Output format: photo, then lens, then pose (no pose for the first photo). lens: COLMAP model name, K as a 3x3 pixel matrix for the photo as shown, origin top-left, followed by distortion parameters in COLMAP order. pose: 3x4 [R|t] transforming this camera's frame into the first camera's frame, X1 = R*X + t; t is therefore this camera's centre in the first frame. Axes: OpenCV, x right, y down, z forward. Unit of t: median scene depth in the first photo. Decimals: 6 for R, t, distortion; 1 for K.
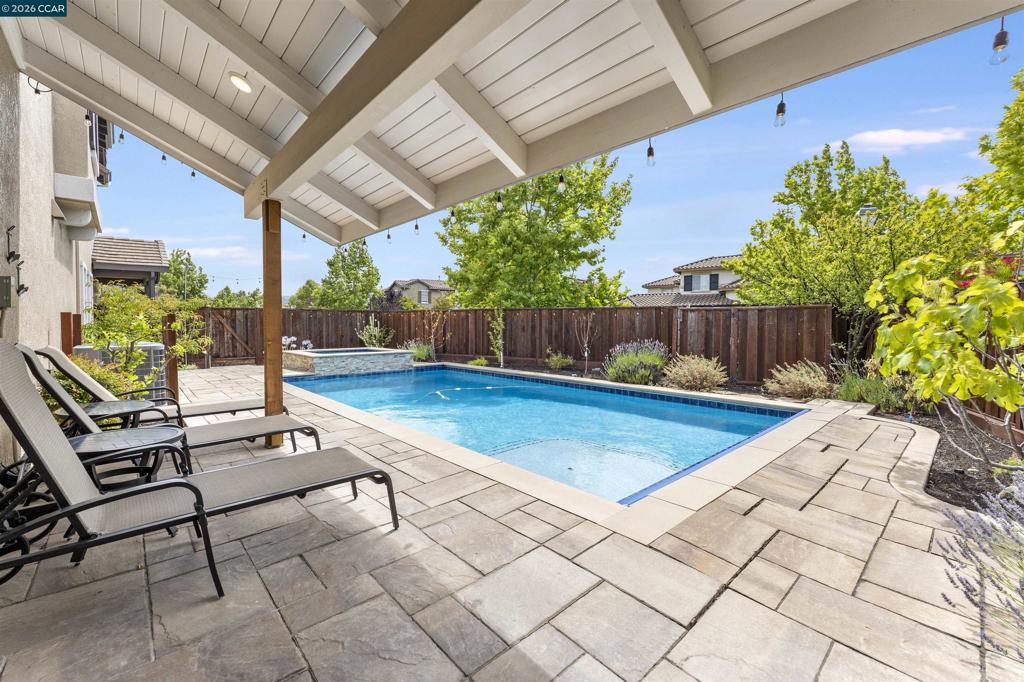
lens RADIAL K [[418.9, 0, 494.2], [0, 418.9, 326.5], [0, 0, 1]] dist [0.001100, 0.000093]
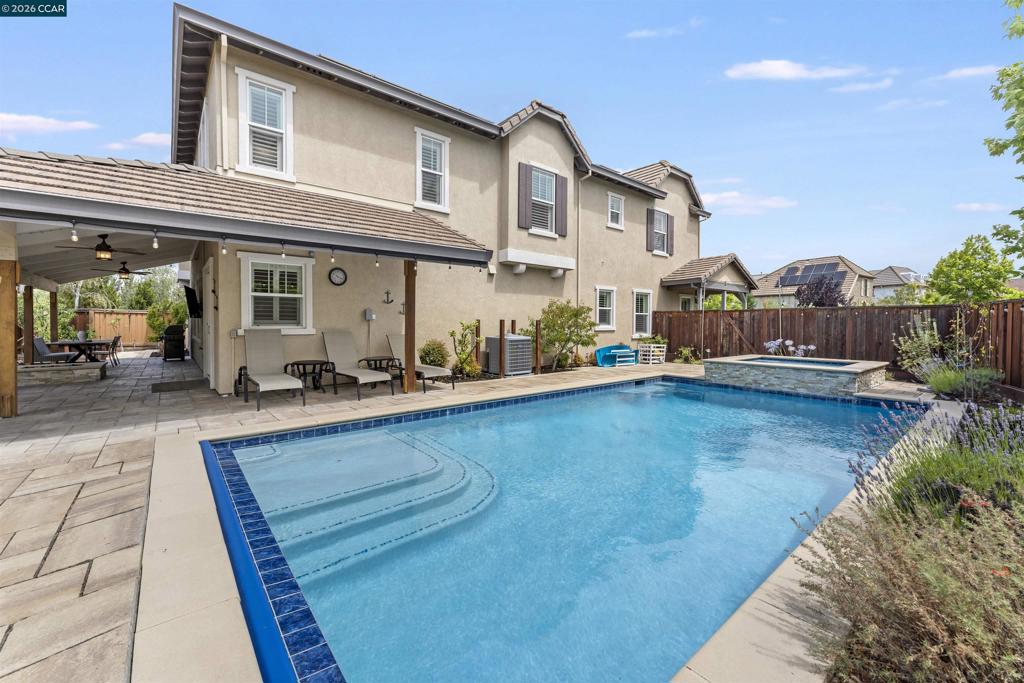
lens RADIAL K [[412.5, 0, 512.6], [0, 412.5, 327.5], [0, 0, 1]] dist [0.009956, 0.000003]
pose [[-0.019575, 0.009177, -0.999766, 0.414762], [-0.009382, 0.999912, 0.009362, -0.005195], [0.999764, 0.009563, -0.019487, 0.492411]]
